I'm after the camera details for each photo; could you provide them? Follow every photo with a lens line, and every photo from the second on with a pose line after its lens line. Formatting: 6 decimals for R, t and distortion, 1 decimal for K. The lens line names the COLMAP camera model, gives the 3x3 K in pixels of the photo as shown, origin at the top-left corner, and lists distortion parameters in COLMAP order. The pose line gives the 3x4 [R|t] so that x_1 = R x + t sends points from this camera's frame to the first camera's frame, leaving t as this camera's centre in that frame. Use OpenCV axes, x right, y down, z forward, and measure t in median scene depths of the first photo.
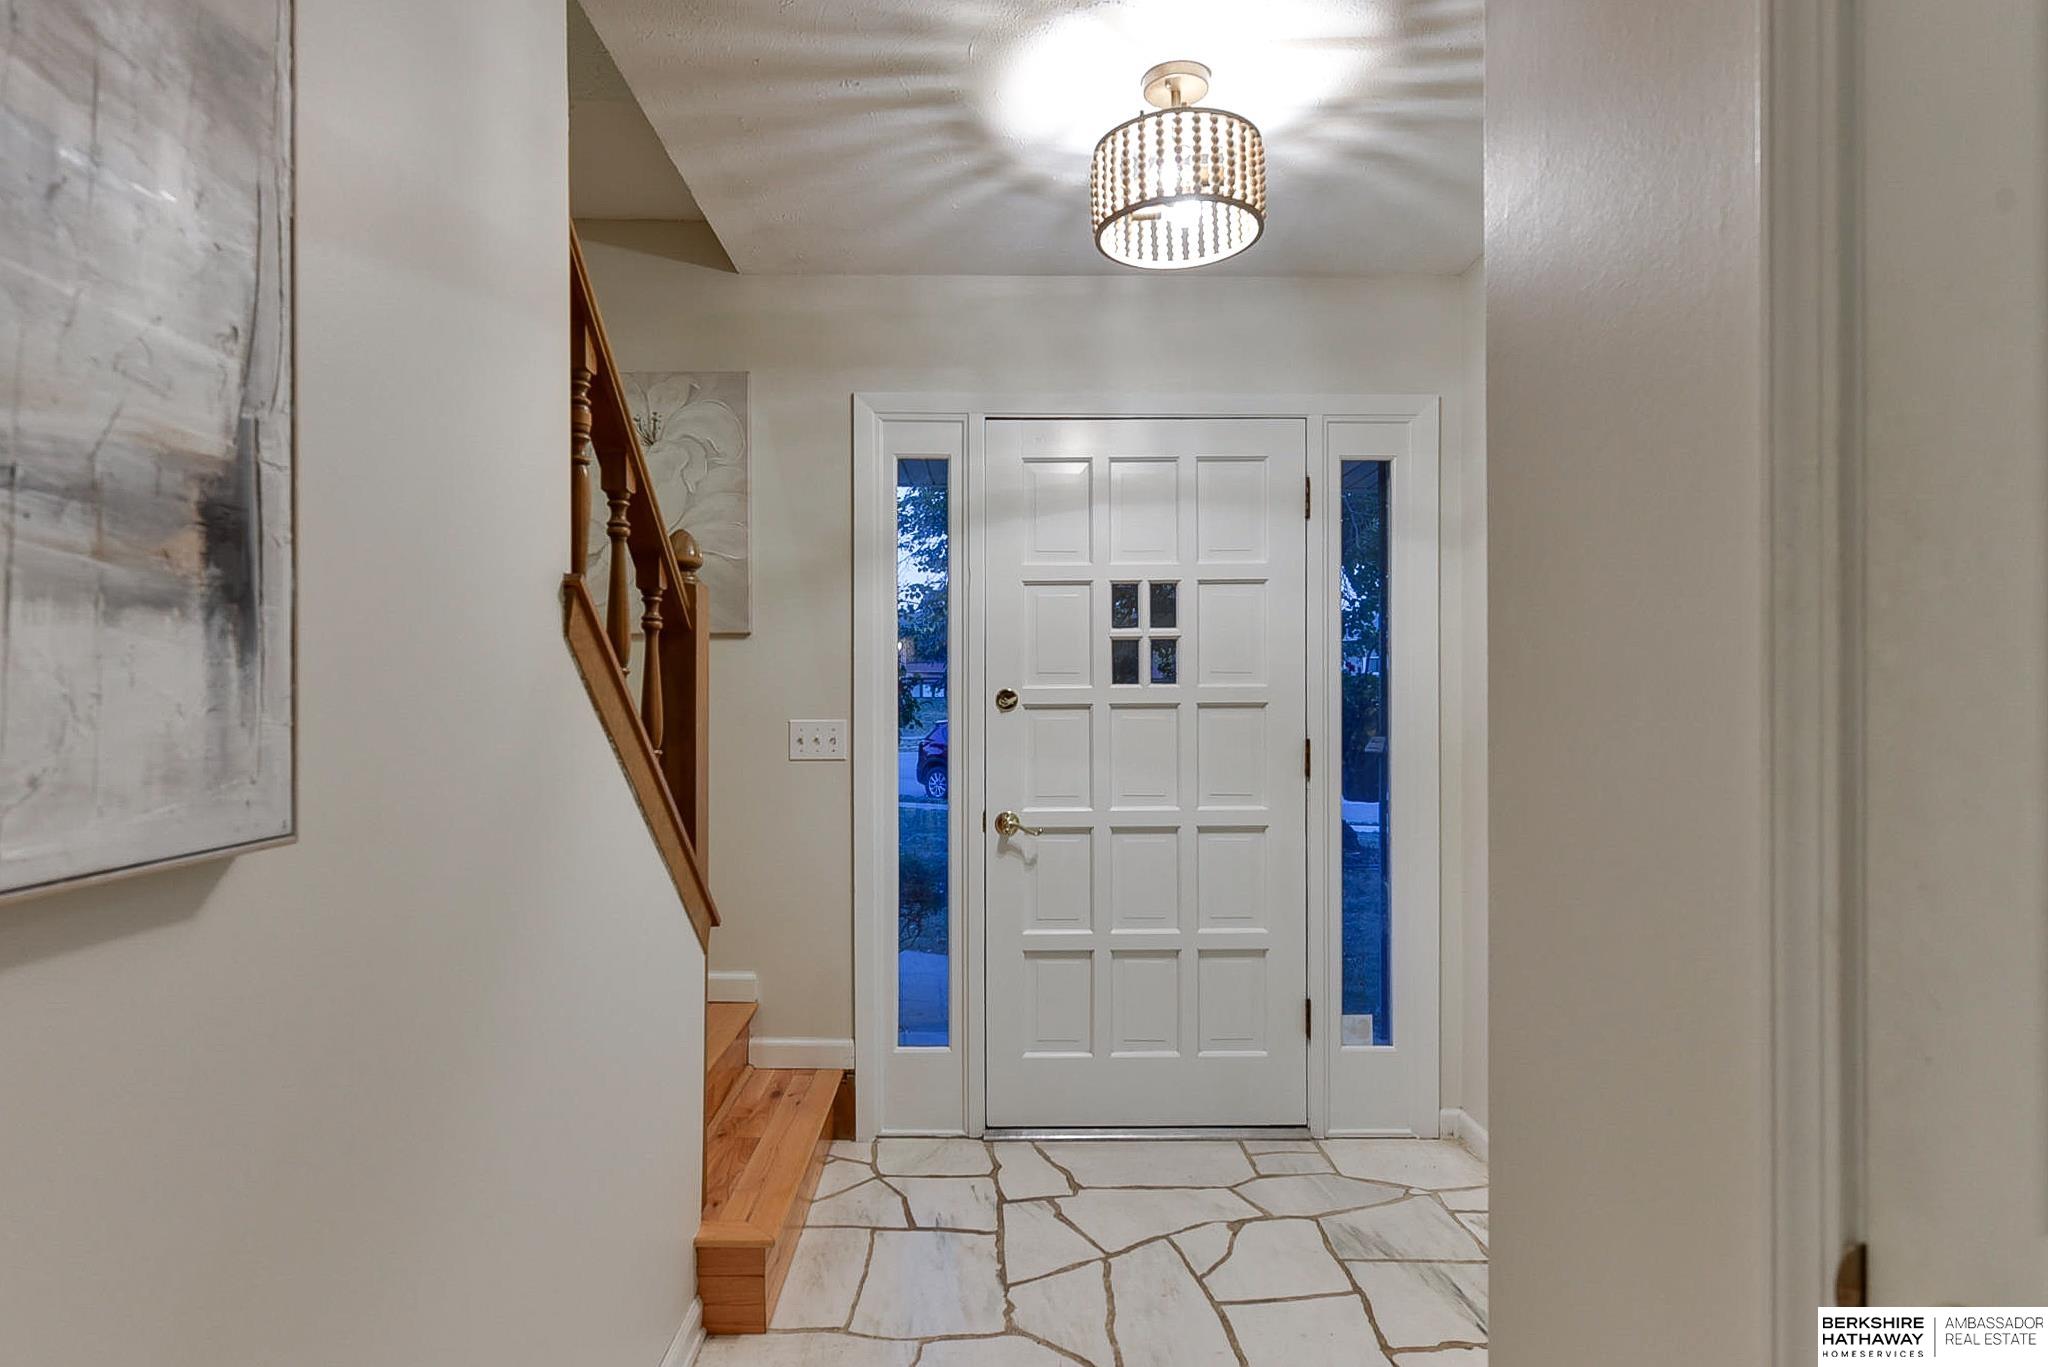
lens RADIAL K [[1040.0, 0, 1030.8], [0, 1040.0, 689.3], [0, 0, 1]] dist [0.002016, -0.002474]
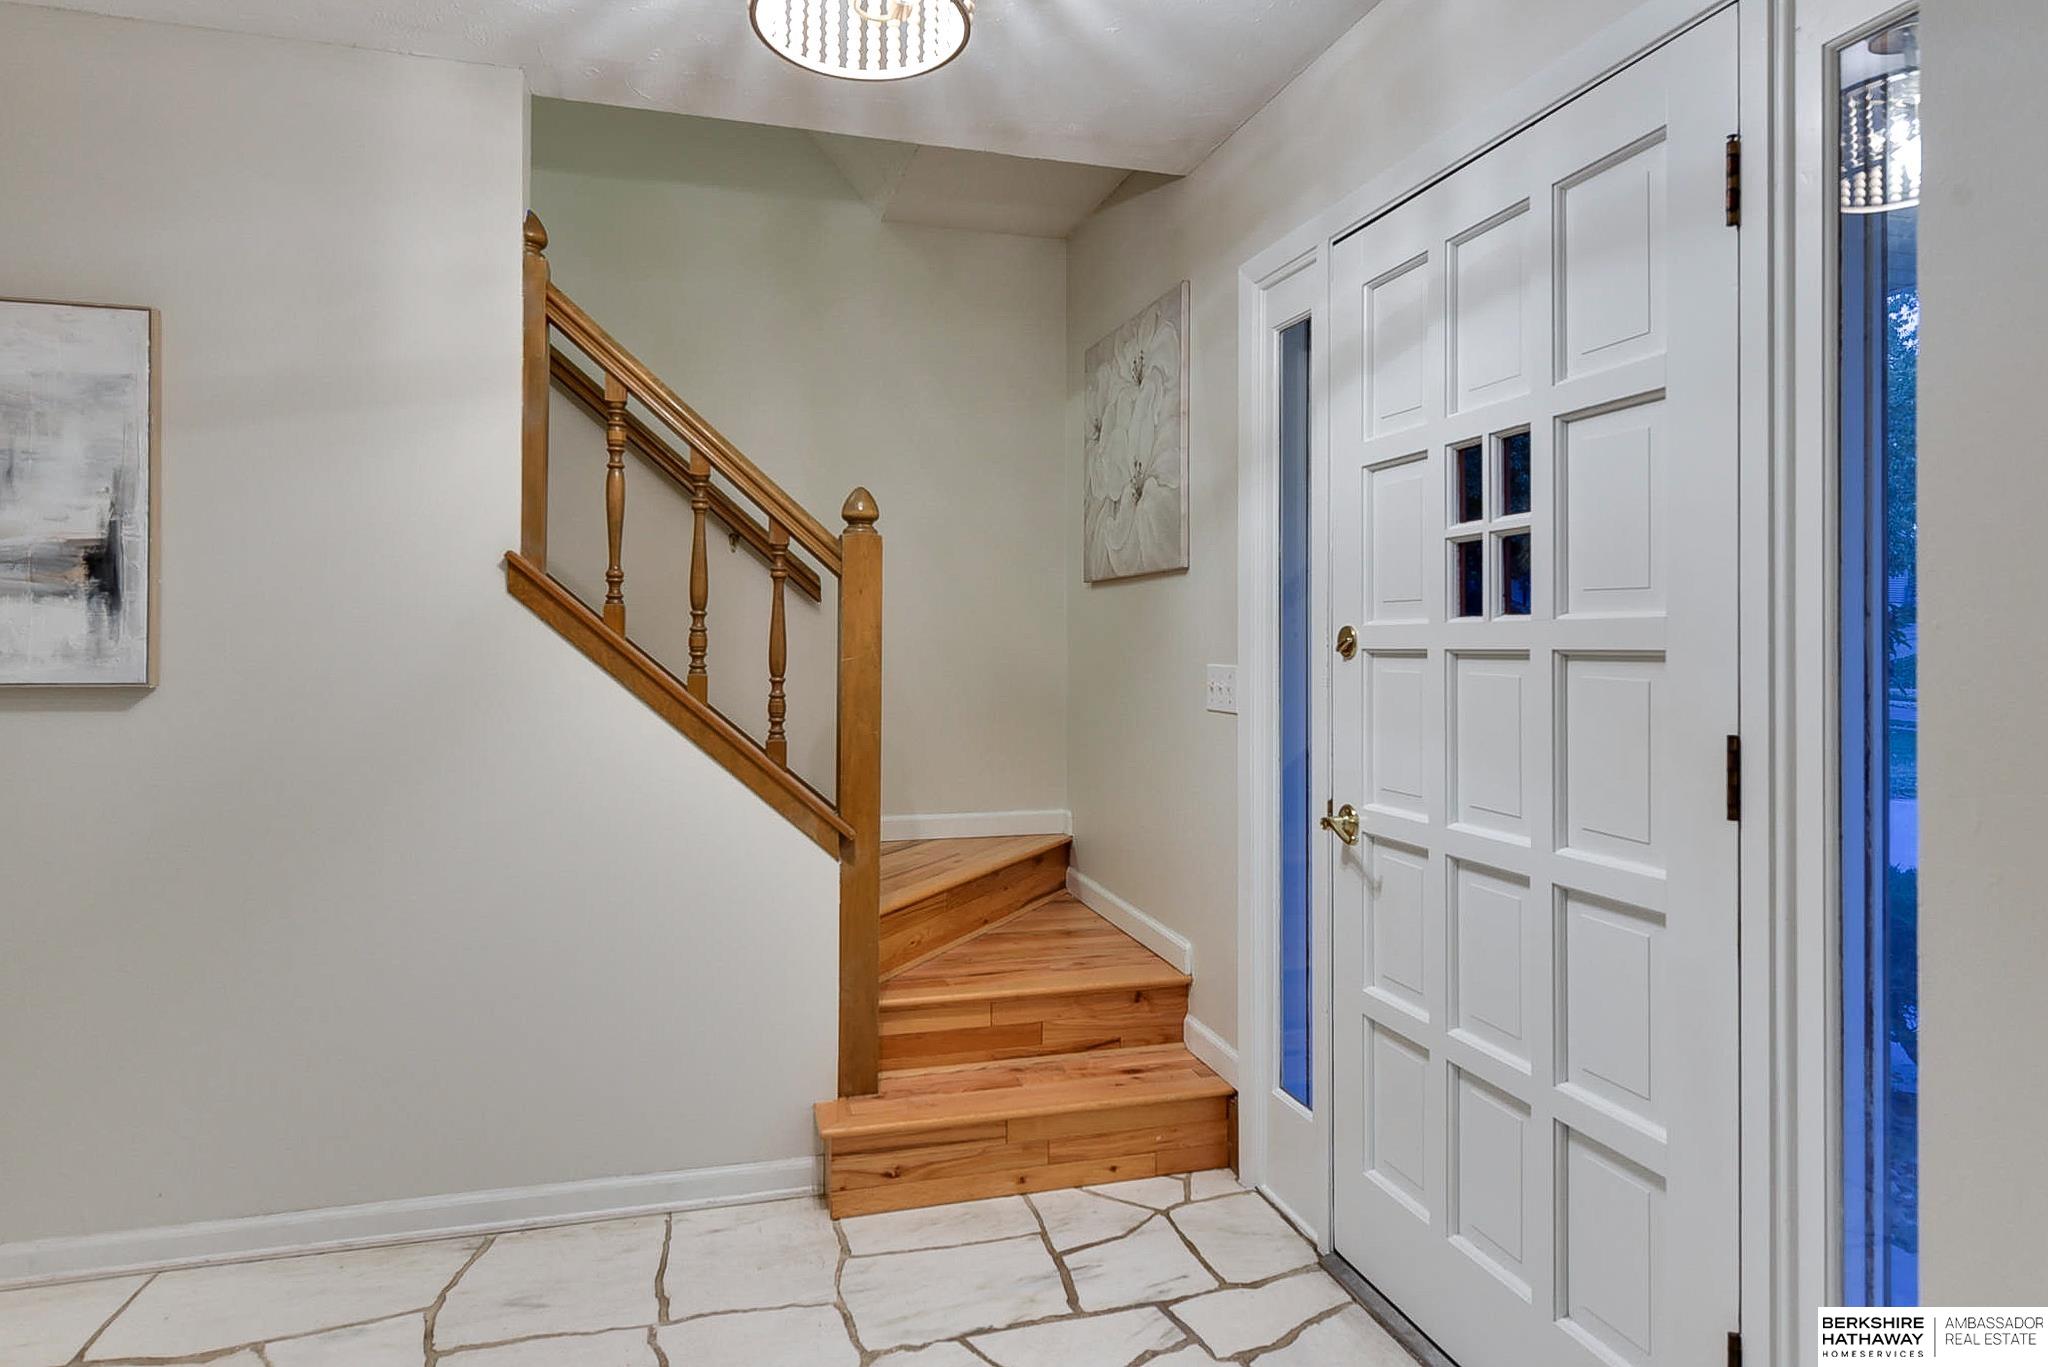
lens RADIAL K [[1157.8, 0, 1050.7], [0, 1157.8, 635.2], [0, 0, 1]] dist [0.005774, -0.000551]
pose [[0.278994, -0.001735, -0.960291, 0.683197], [-0.001681, 0.999996, -0.002295, 0.007651], [0.960292, 0.002254, 0.278990, 0.617376]]
